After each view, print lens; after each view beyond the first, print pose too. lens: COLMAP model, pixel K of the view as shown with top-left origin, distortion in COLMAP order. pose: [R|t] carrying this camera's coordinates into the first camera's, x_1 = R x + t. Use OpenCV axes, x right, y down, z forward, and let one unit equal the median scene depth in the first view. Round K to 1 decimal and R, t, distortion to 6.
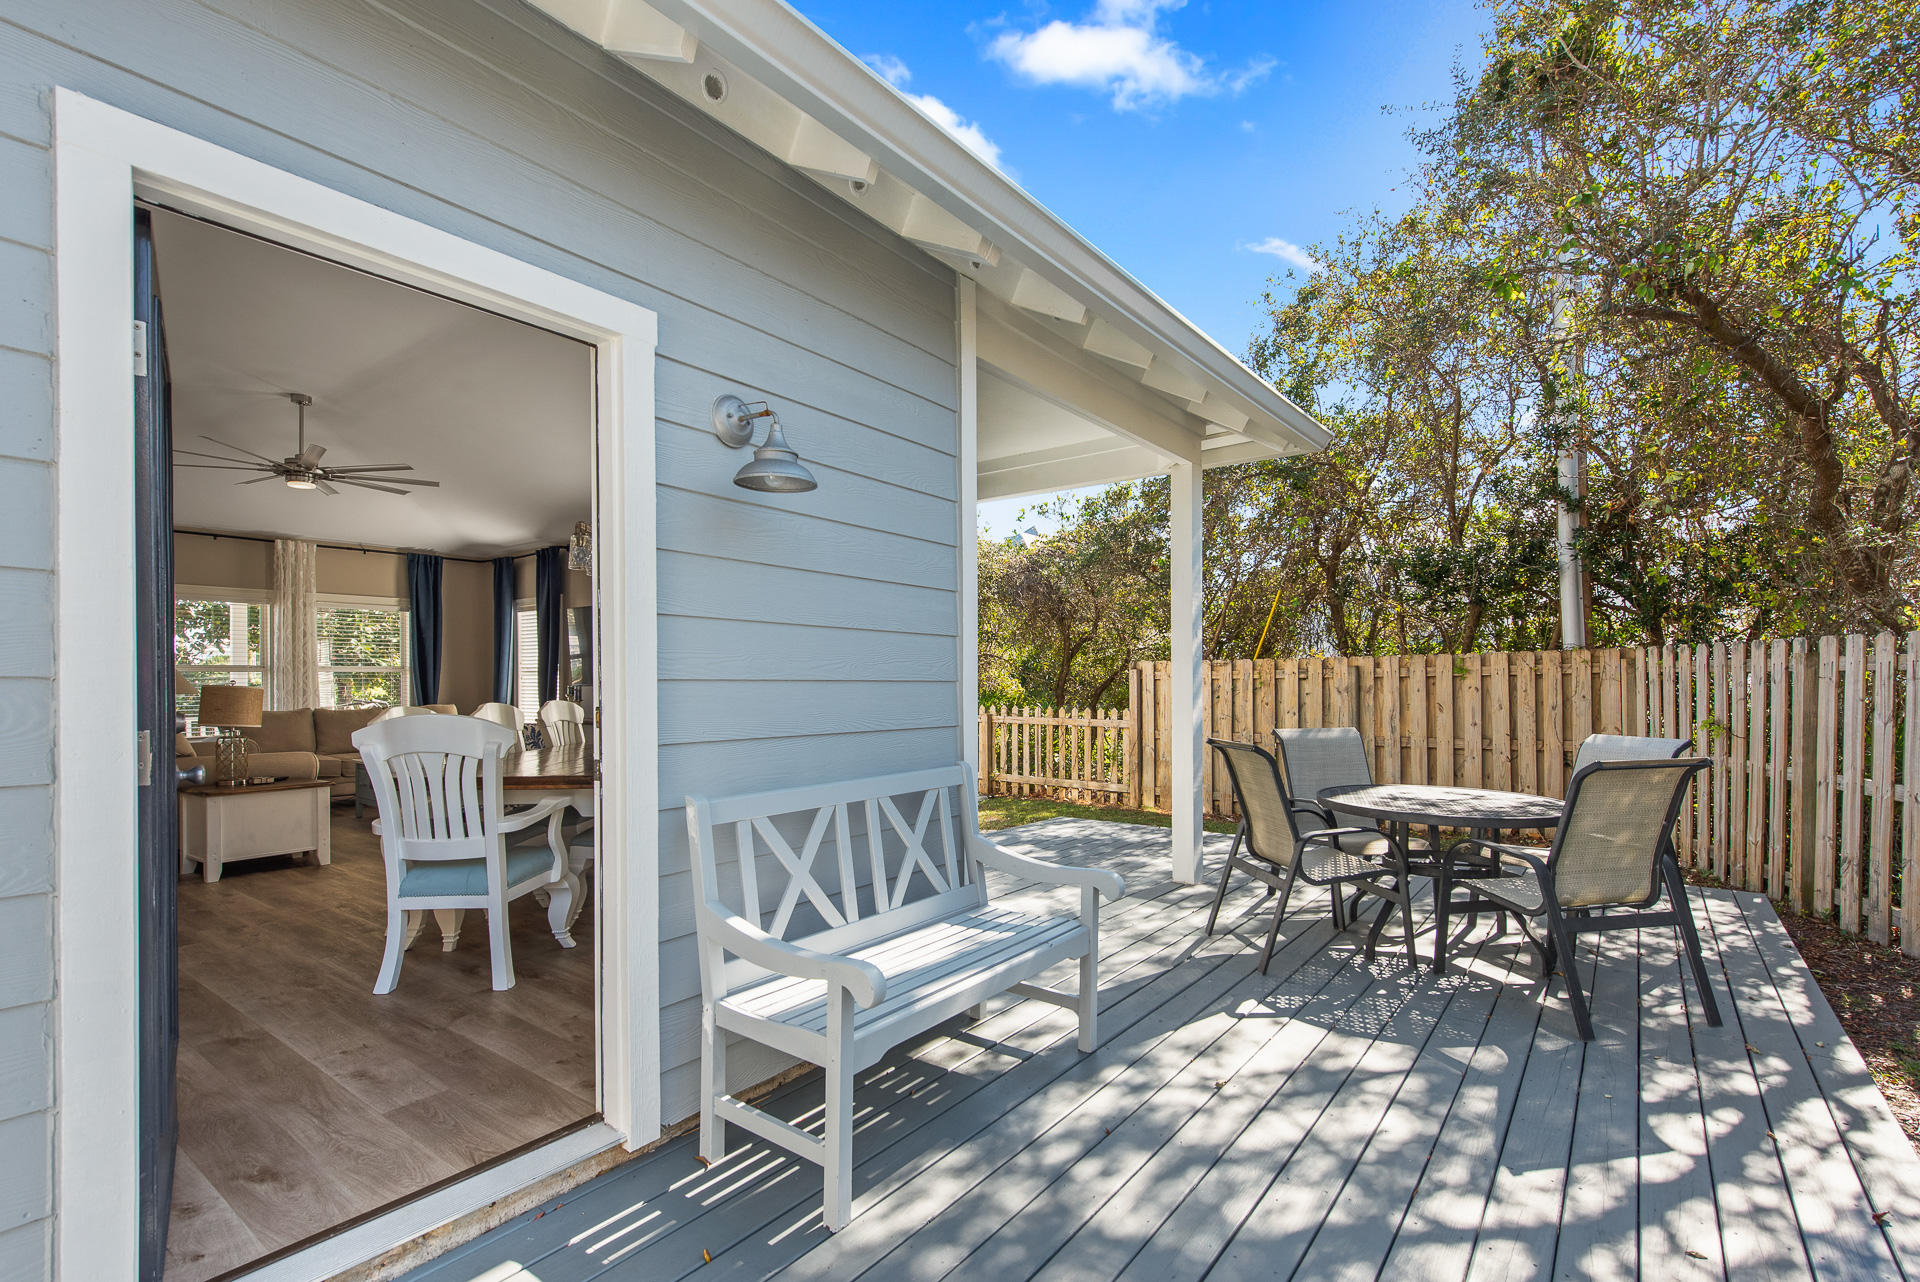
lens RADIAL K [[882.5, 0, 989.7], [0, 882.5, 669.3], [0, 0, 1]] dist [0.010823, -0.004207]
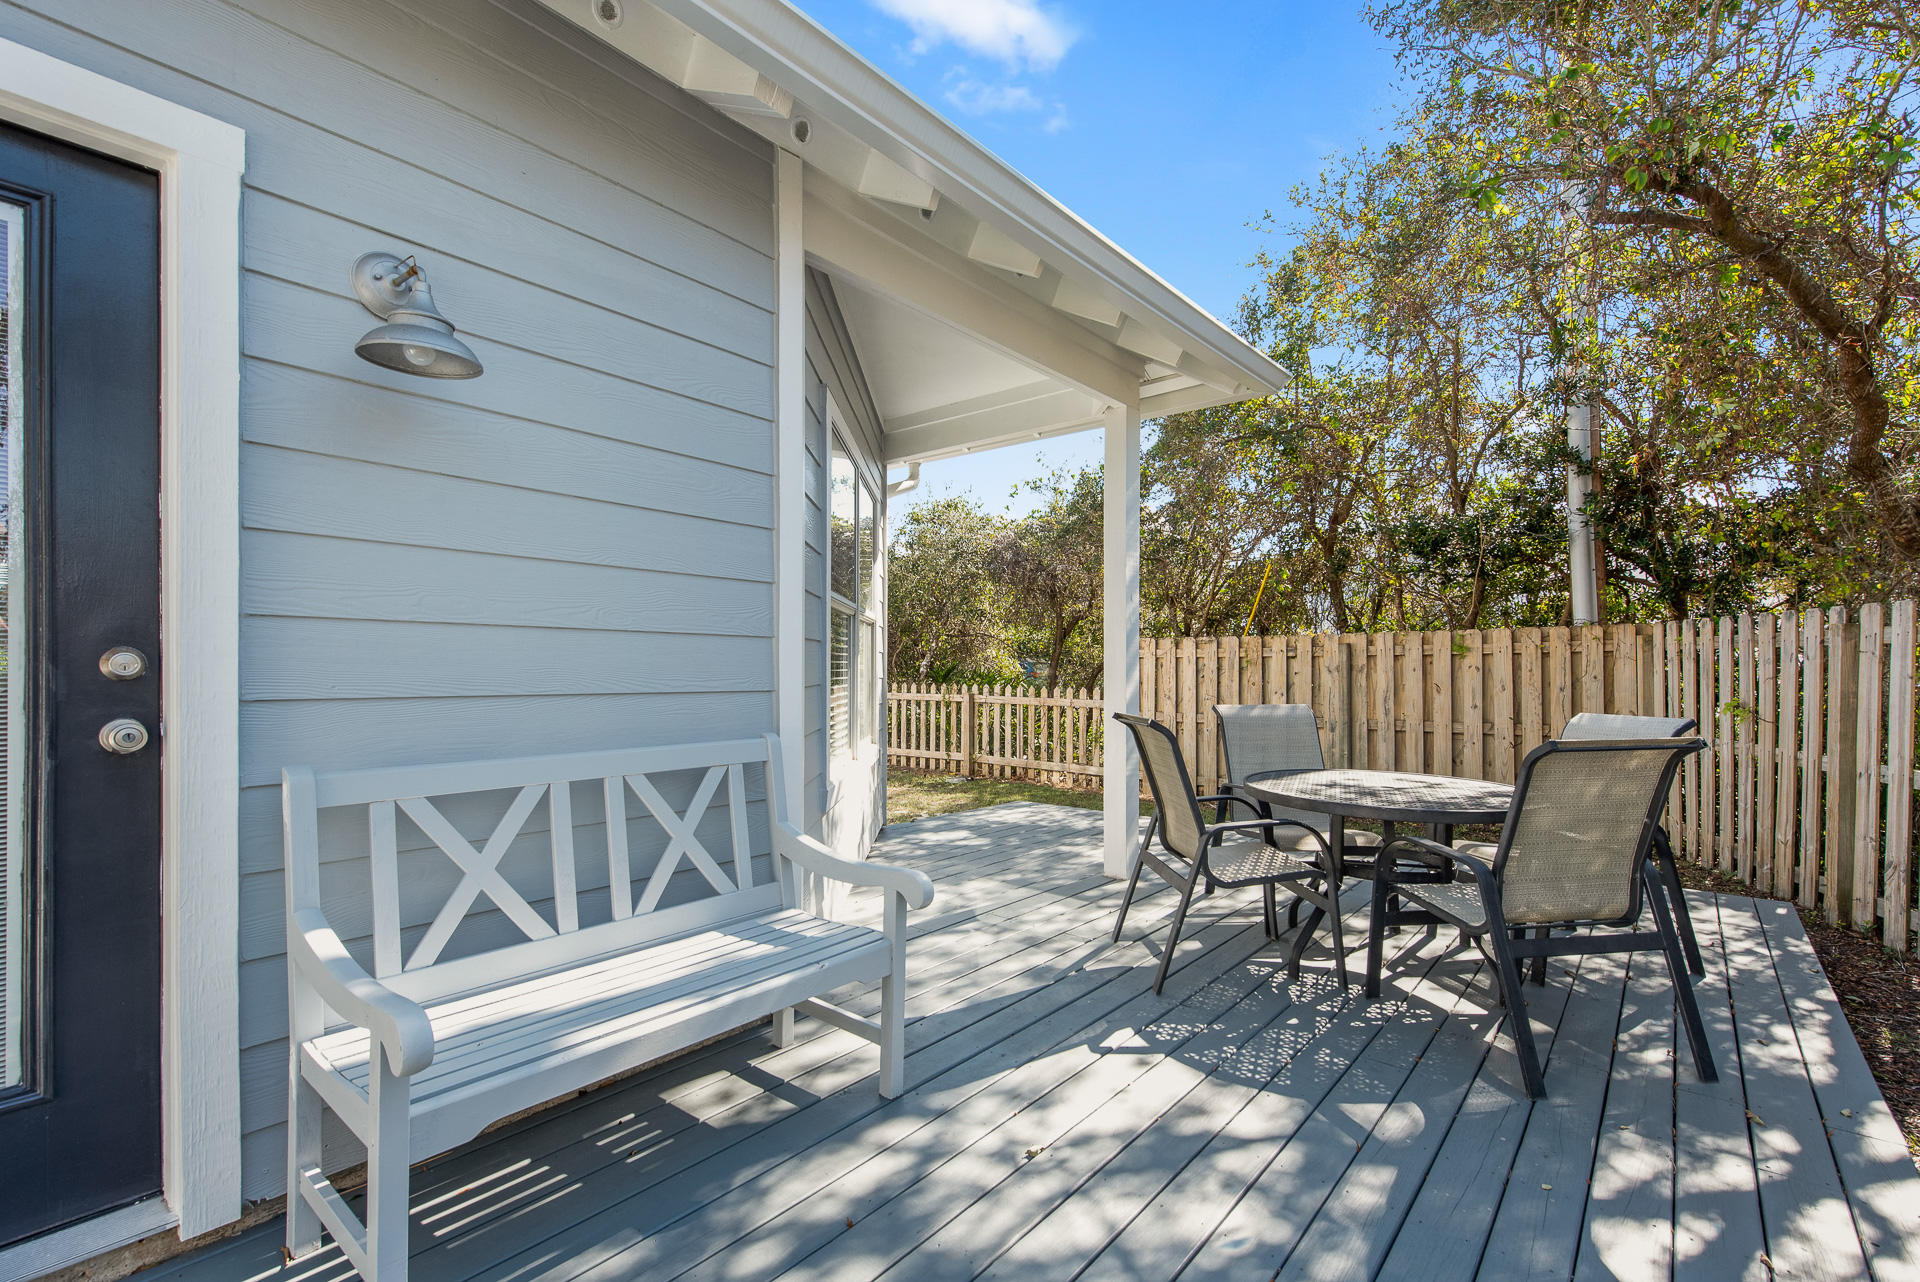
lens RADIAL K [[882.5, 0, 966.4], [0, 882.5, 648.7], [0, 0, 1]] dist [0.010823, -0.004207]
pose [[0.999045, 0.006776, -0.043155, 0.138354], [-0.006931, 0.999970, -0.003450, 0.019880], [0.043131, 0.003745, 0.999062, 0.133058]]
